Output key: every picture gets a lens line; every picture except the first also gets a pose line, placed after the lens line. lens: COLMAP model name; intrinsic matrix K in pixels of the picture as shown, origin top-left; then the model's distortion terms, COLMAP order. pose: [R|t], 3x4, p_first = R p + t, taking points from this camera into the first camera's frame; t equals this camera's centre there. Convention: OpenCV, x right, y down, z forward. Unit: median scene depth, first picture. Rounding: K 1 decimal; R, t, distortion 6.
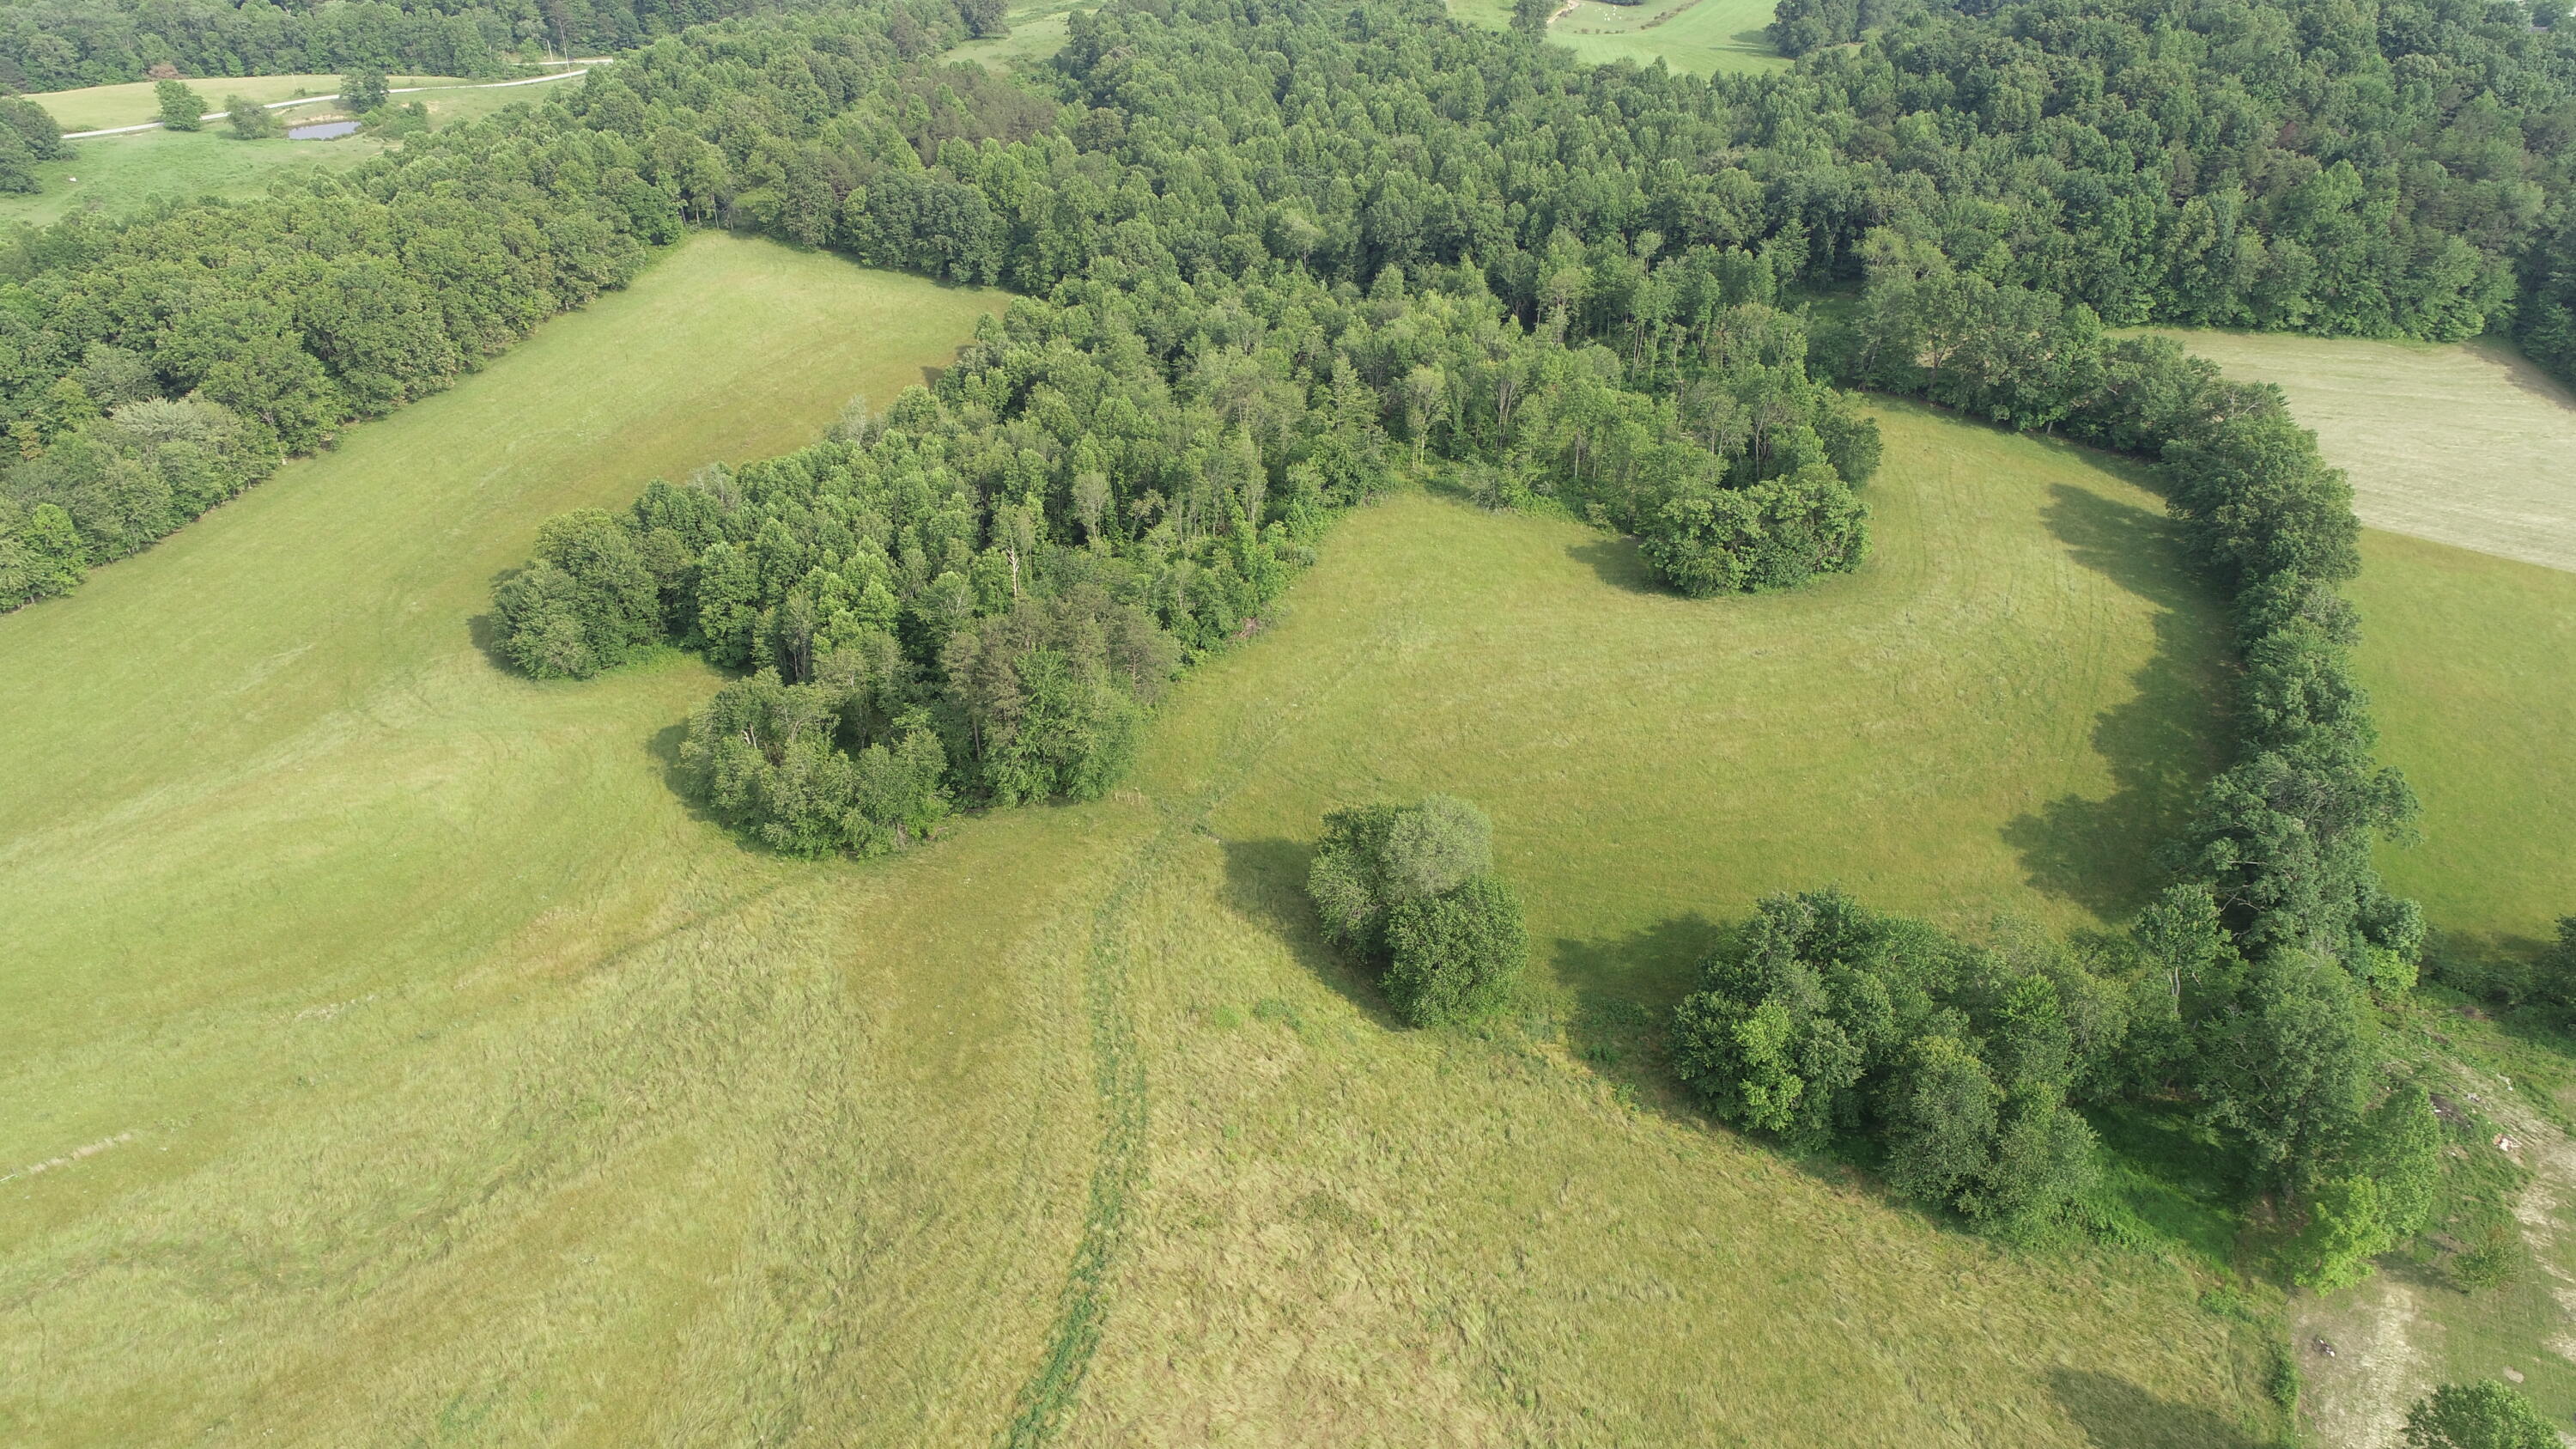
lens RADIAL K [[1720.9, 0, 1288.0], [0, 1720.9, 724.5], [0, 0, 1]] dist [-0.002046, -0.001800]
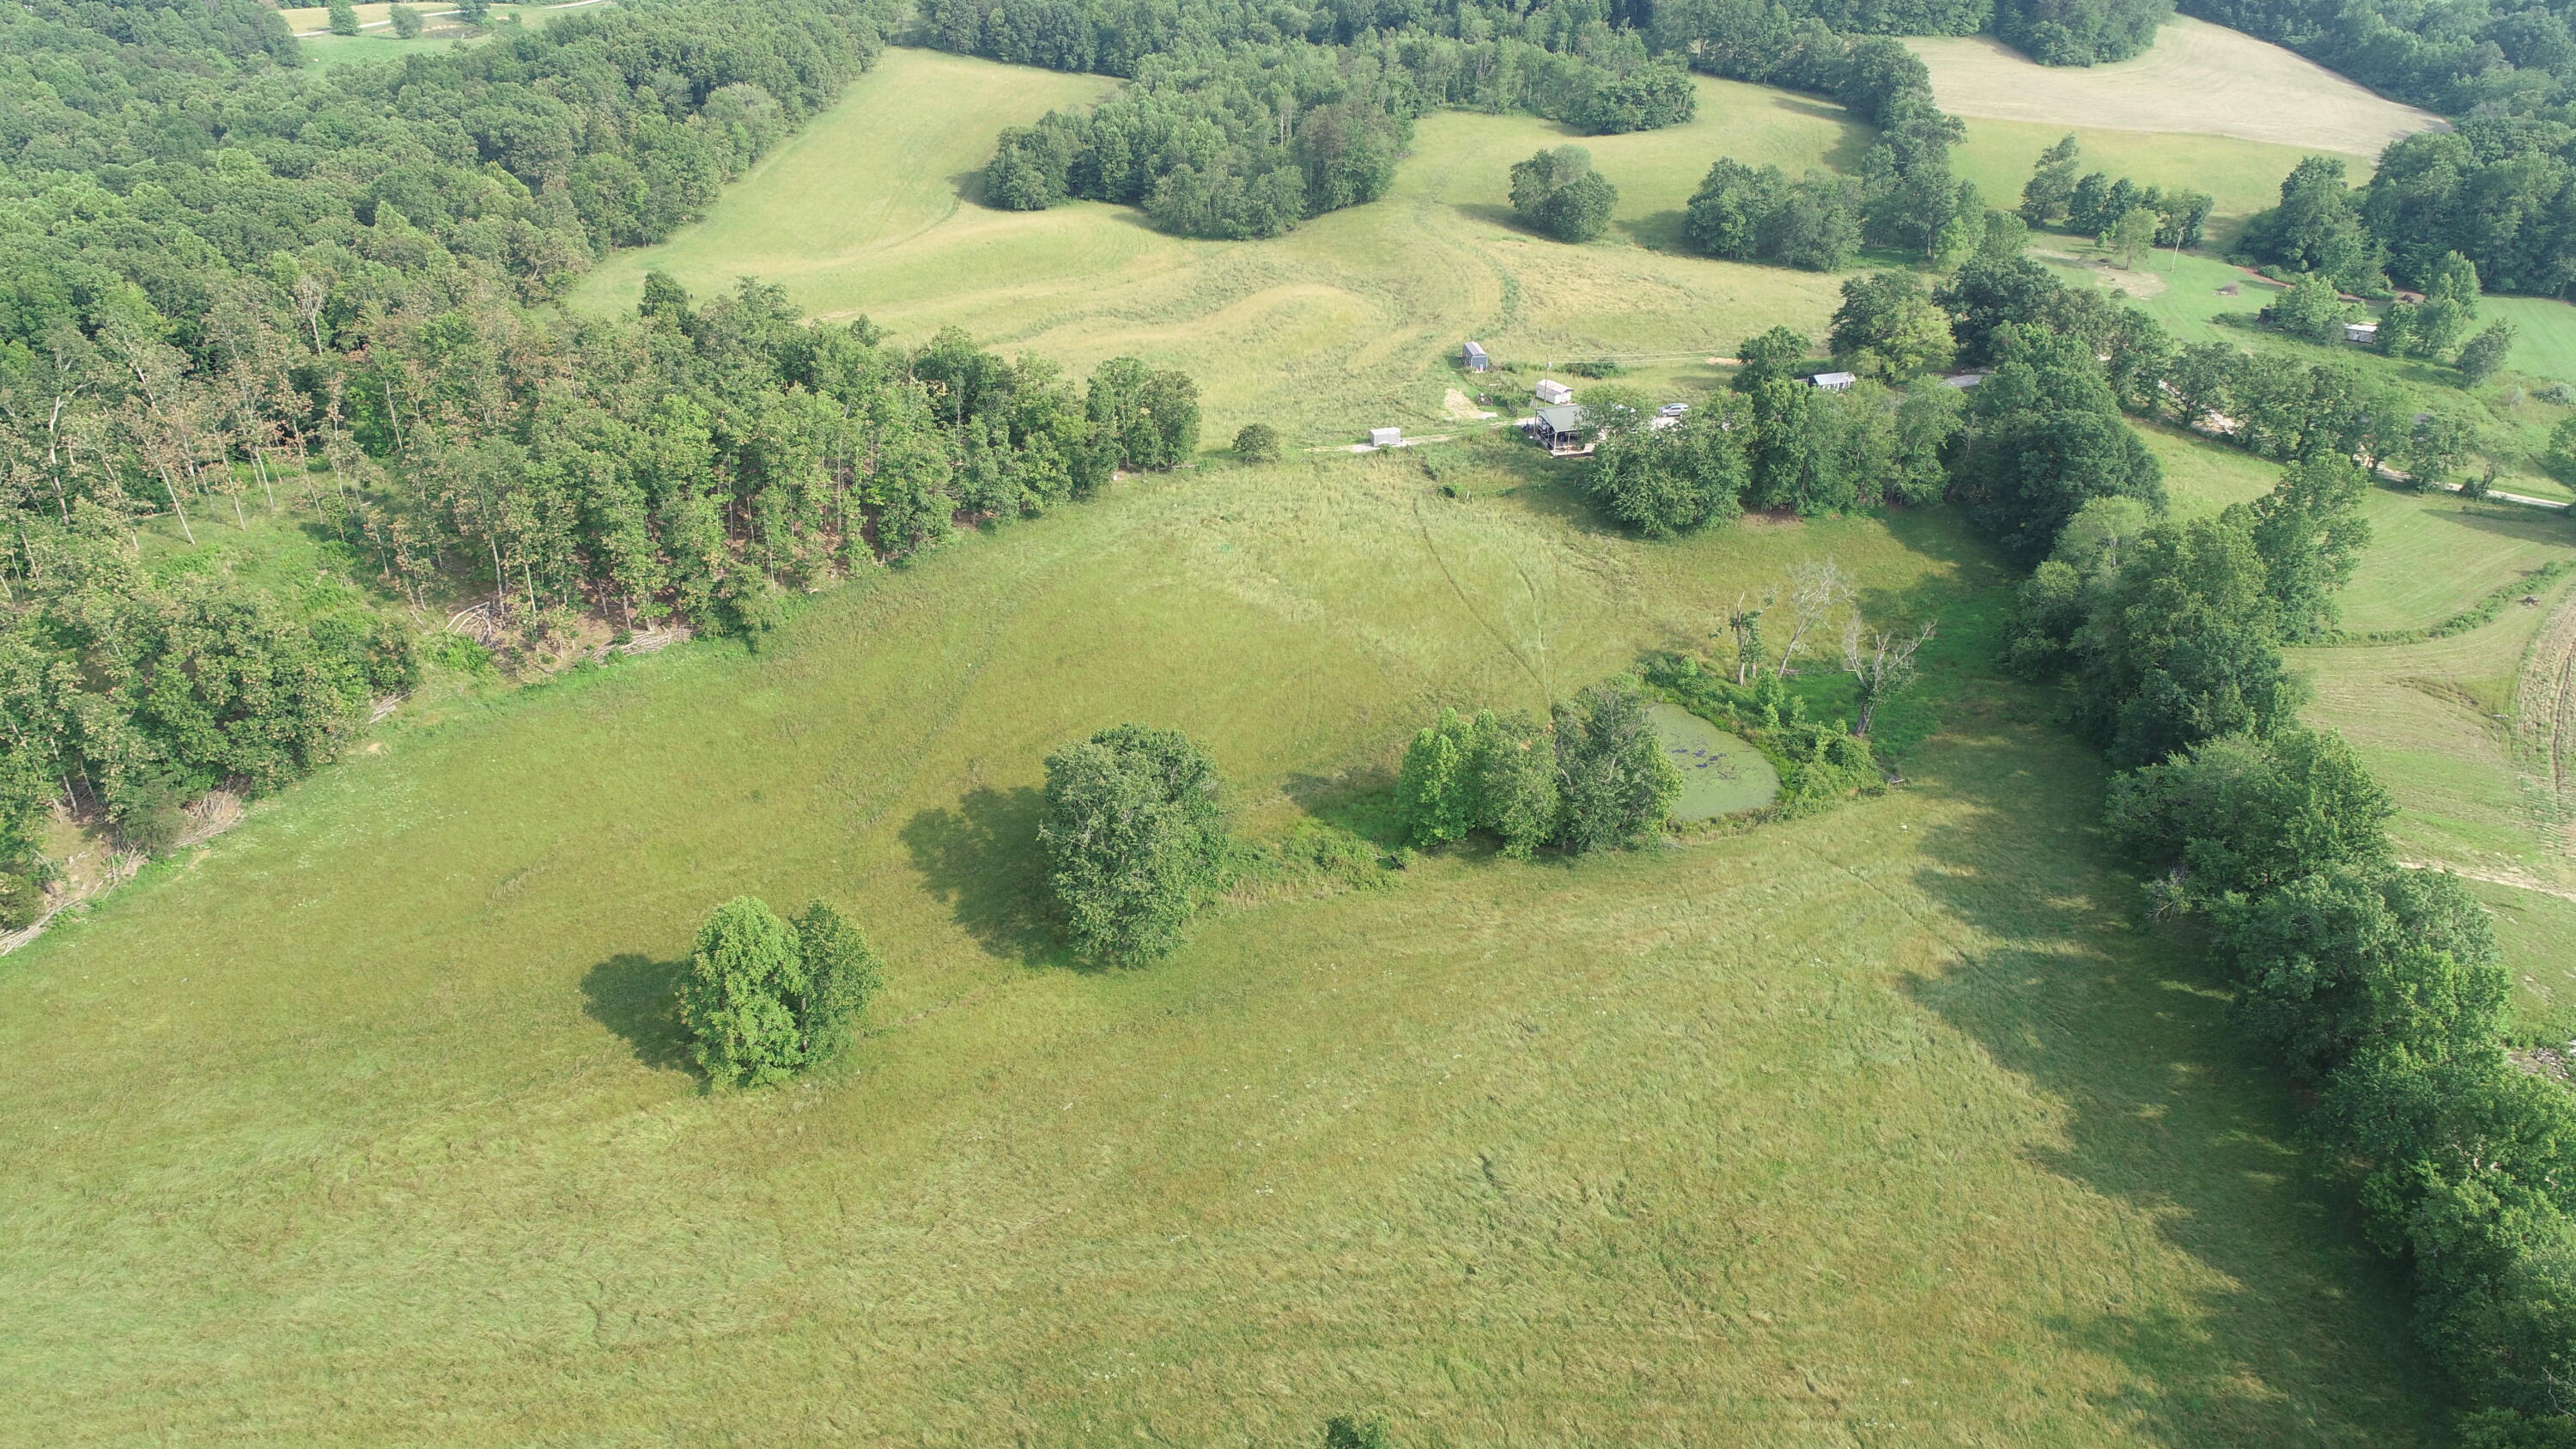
lens RADIAL K [[1720.9, 0, 1288.0], [0, 1720.9, 724.5], [0, 0, 1]] dist [-0.002046, -0.001800]
pose [[0.976297, -0.114853, 0.183446, -0.368790], [0.117802, 0.993023, -0.005221, 0.366803], [-0.181566, 0.026708, 0.983016, -0.536196]]
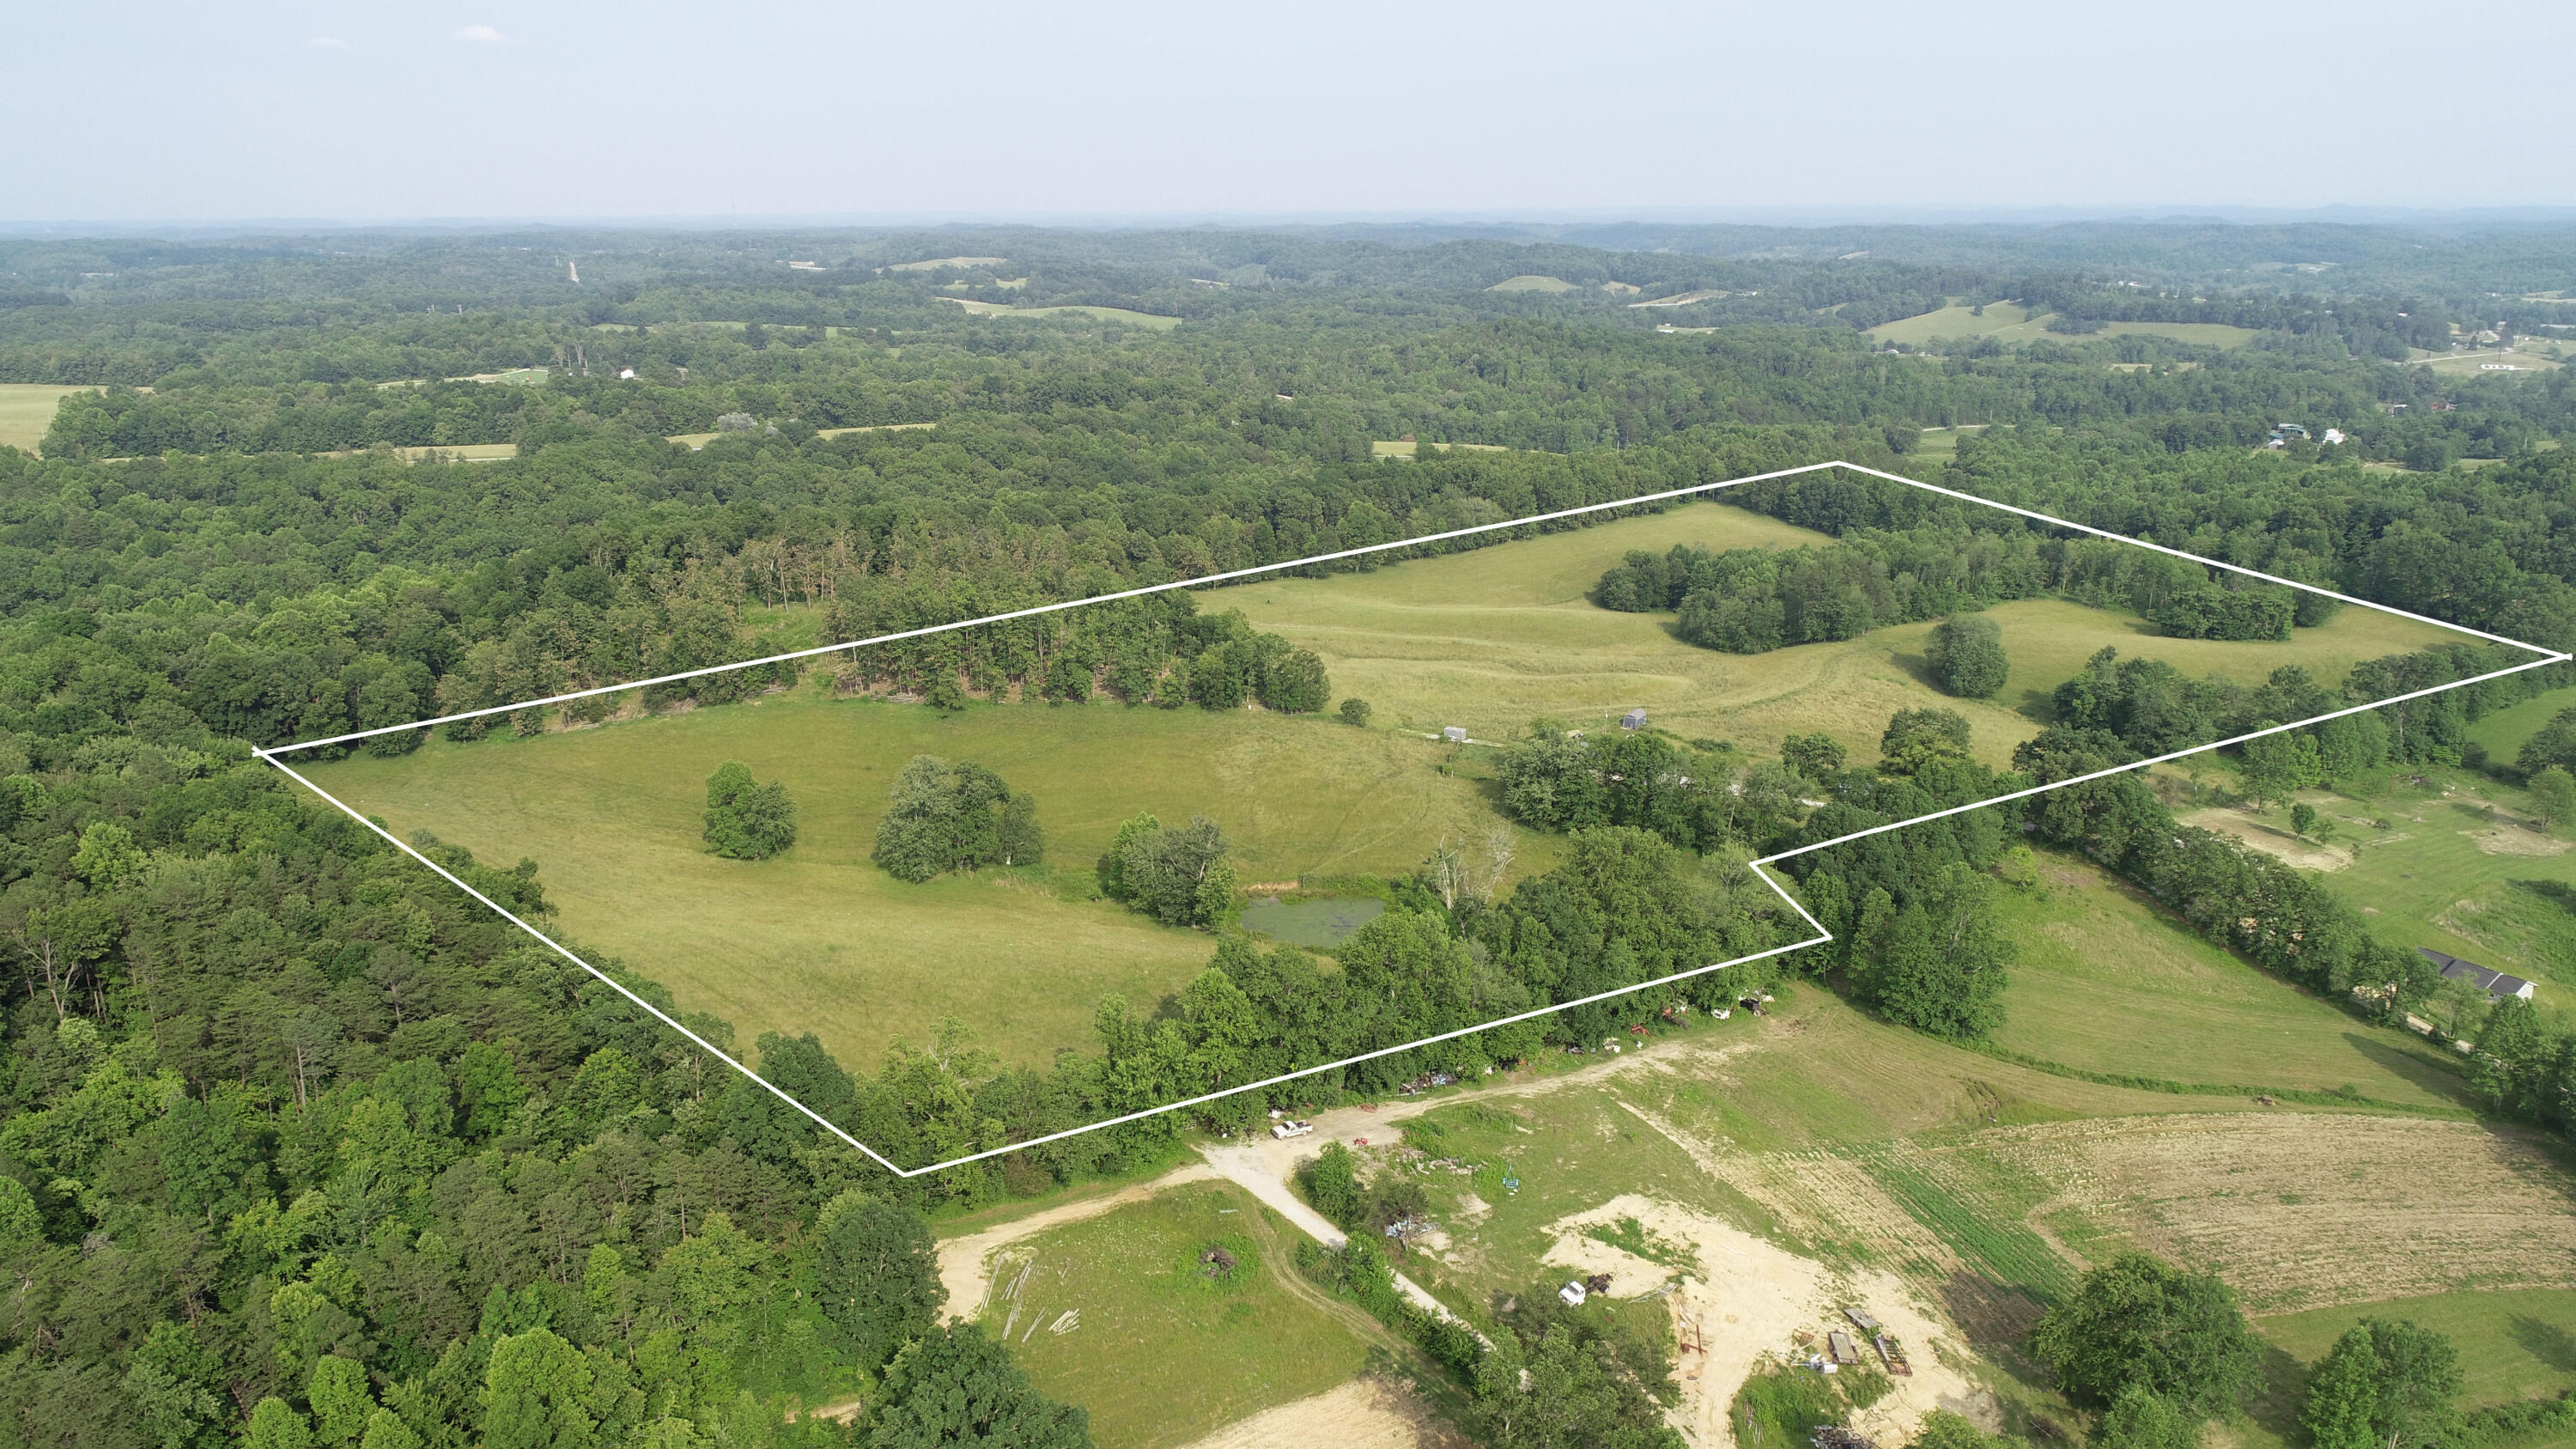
lens RADIAL K [[1720.9, 0, 1288.0], [0, 1720.9, 724.5], [0, 0, 1]] dist [-0.002046, -0.001800]
pose [[0.861023, 0.141590, -0.488459, 0.222910], [-0.273313, 0.938802, -0.209646, 0.478180], [0.428882, 0.314012, 0.847028, -0.721792]]
